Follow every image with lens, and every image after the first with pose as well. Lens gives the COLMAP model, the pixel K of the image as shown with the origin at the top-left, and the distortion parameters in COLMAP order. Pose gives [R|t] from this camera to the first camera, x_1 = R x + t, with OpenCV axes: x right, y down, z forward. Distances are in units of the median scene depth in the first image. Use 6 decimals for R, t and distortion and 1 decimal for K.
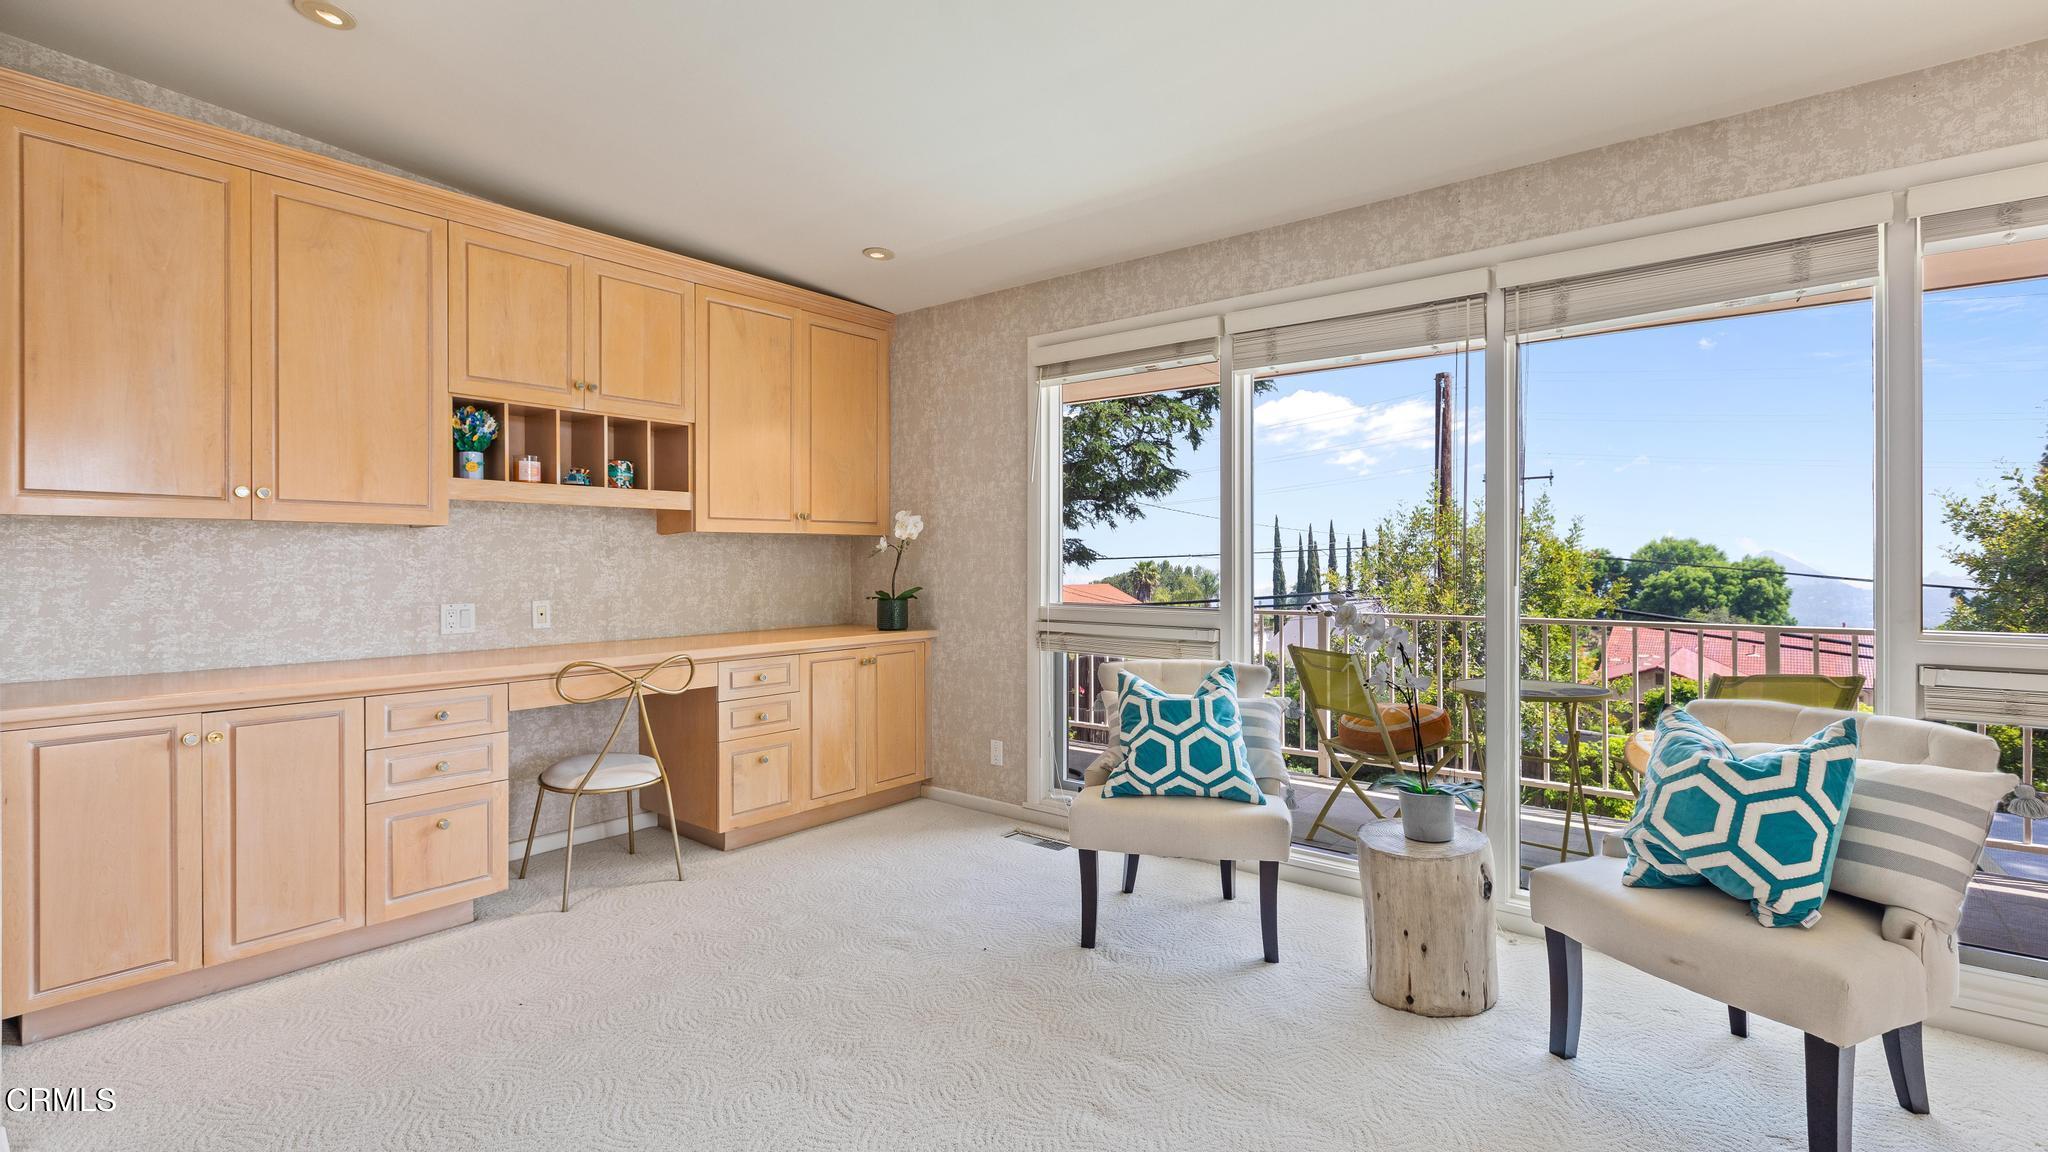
lens RADIAL K [[910.0, 0, 1022.2], [0, 910.0, 562.5], [0, 0, 1]] dist [0.000764, -0.000157]
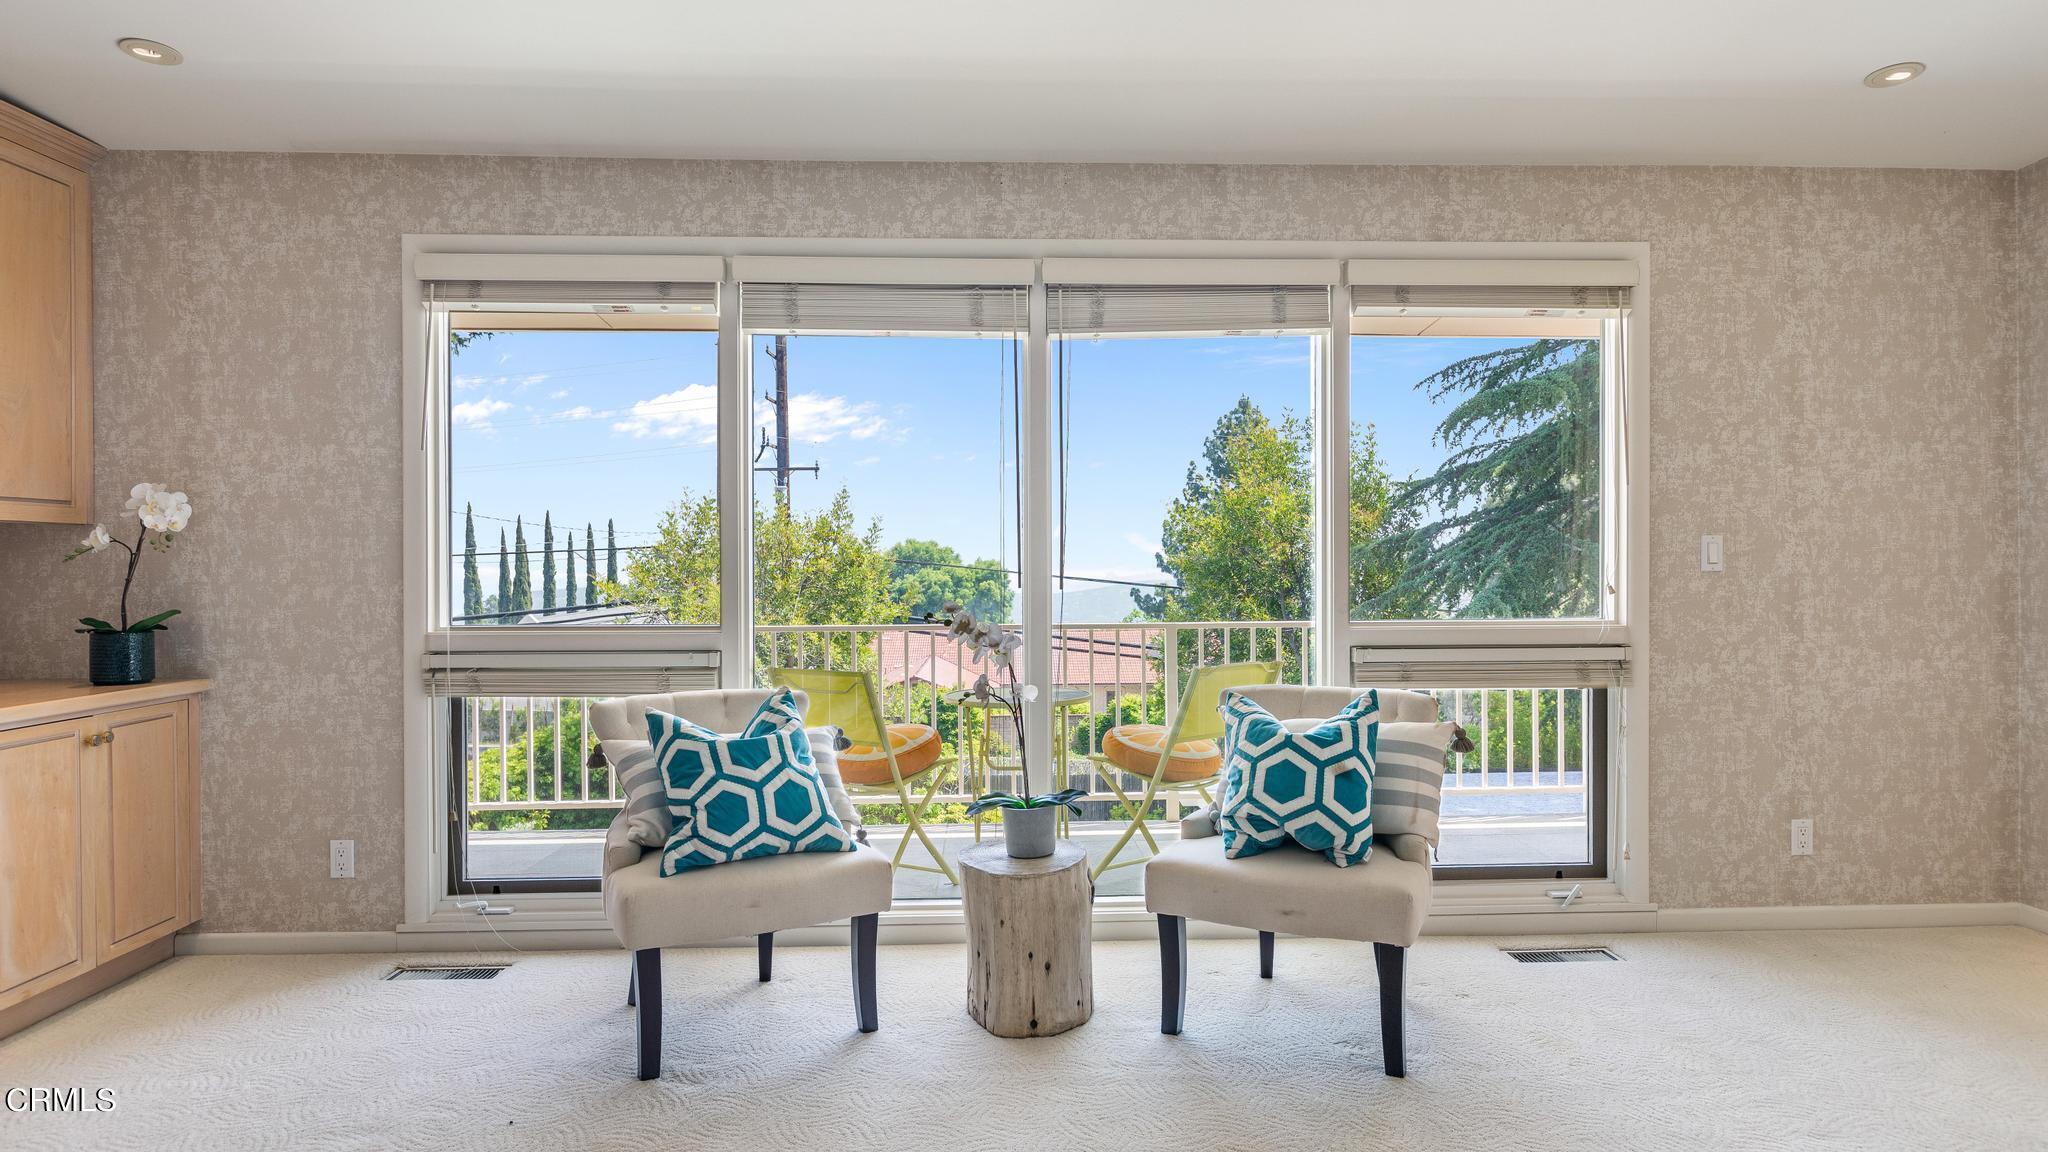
lens RADIAL K [[1175.8, 0, 1012.8], [0, 1175.8, 573.9], [0, 0, 1]] dist [0.001438, 0.000344]
pose [[0.761202, -0.008405, 0.648460, -0.268350], [0.004825, 0.999962, 0.007297, -0.000068], [-0.648497, -0.002426, 0.761214, 0.054114]]
